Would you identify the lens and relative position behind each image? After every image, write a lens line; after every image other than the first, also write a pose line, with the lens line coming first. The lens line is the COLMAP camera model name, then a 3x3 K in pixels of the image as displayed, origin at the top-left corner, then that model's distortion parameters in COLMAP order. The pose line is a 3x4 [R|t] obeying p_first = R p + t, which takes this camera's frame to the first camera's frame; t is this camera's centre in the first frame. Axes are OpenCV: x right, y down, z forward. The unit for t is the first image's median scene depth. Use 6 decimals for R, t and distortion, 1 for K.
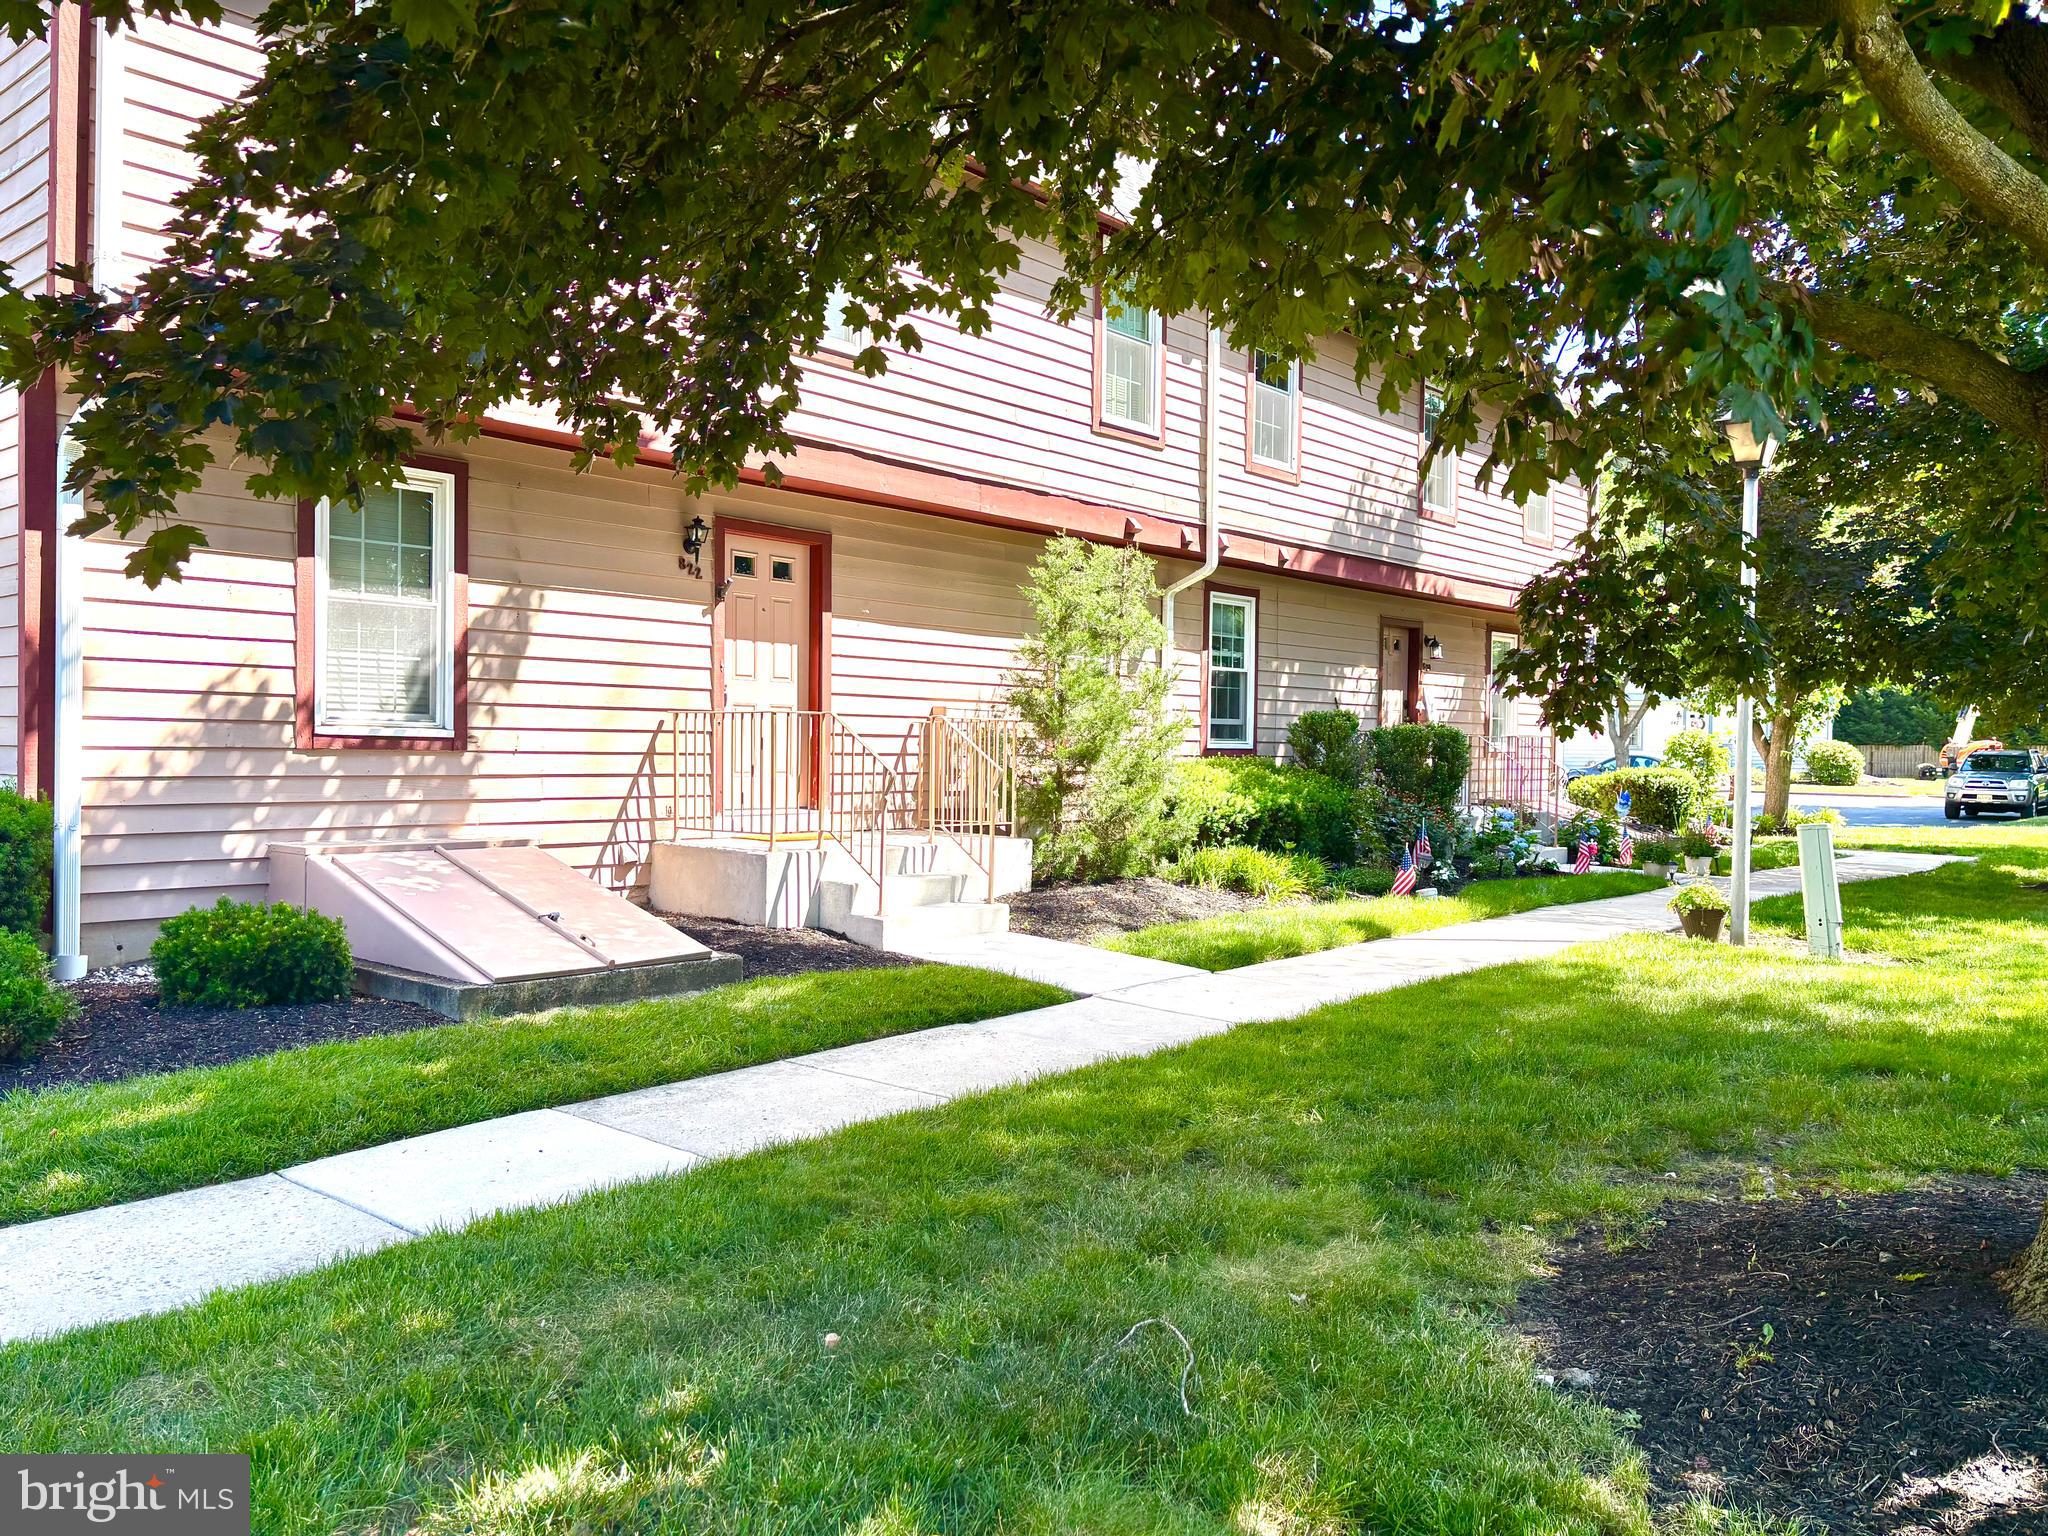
lens RADIAL K [[1534.3, 0, 1009.6], [0, 1534.3, 760.9], [0, 0, 1]] dist [0.053183, -0.063268]
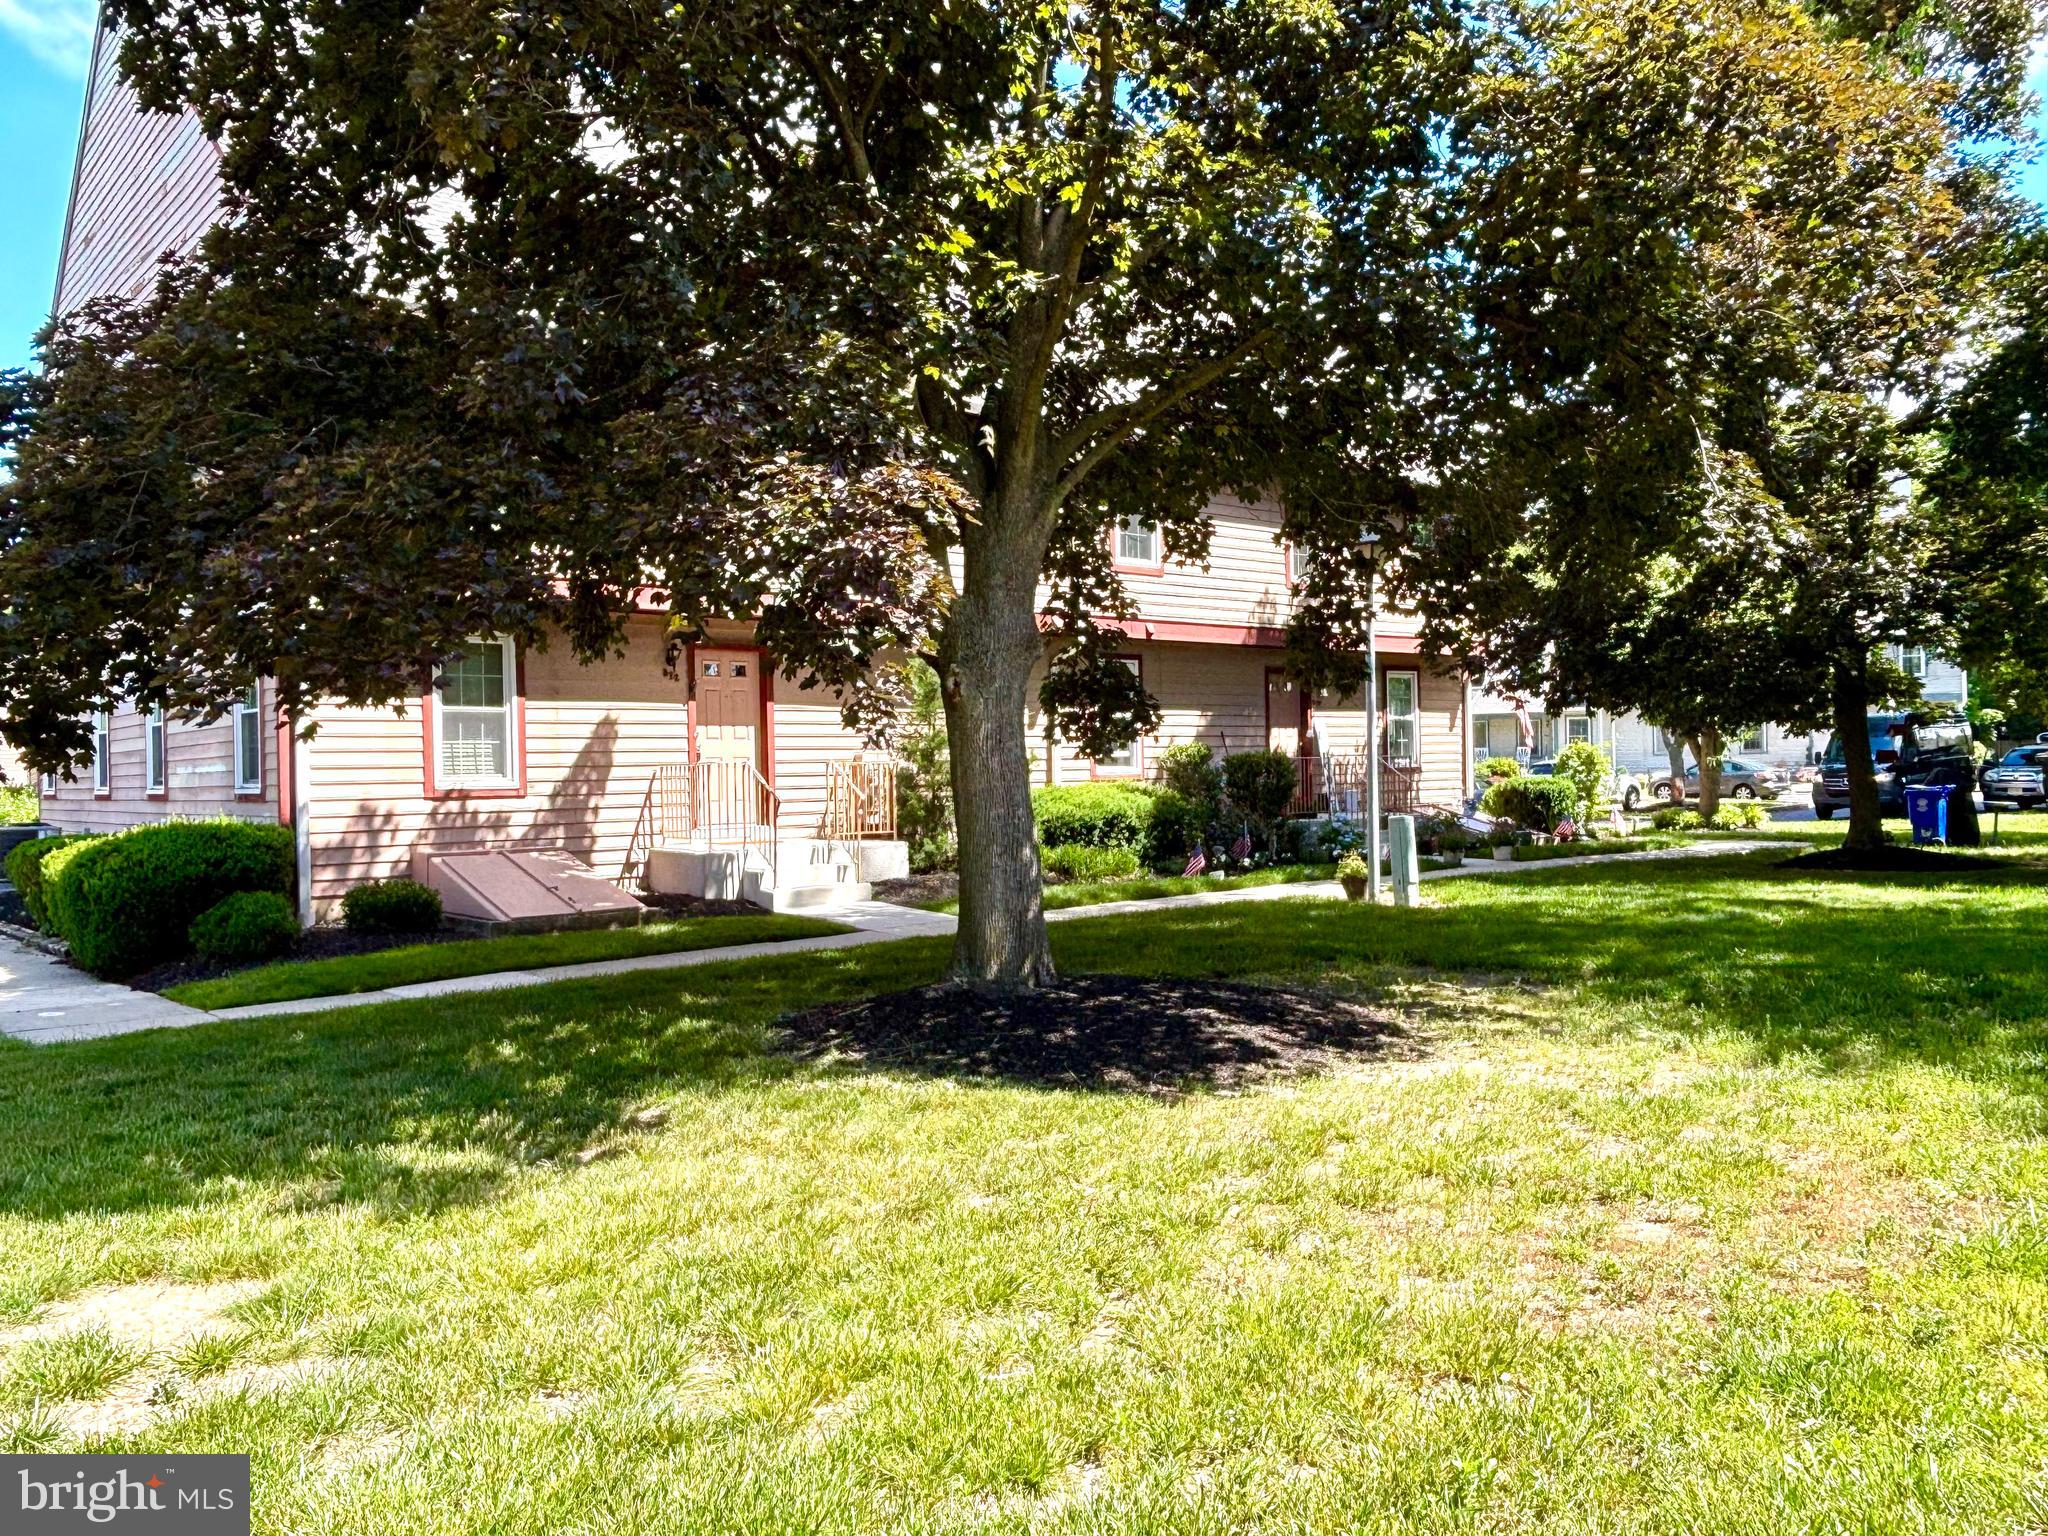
lens RADIAL K [[1544.1, 0, 1024.0], [0, 1544.1, 768.0], [0, 0, 1]] dist [0.002690, 0.000005]
pose [[0.989389, -0.031045, -0.141936, 0.401310], [0.029796, 0.999496, -0.010915, -0.001578], [0.142203, 0.006570, 0.989816, -0.558790]]
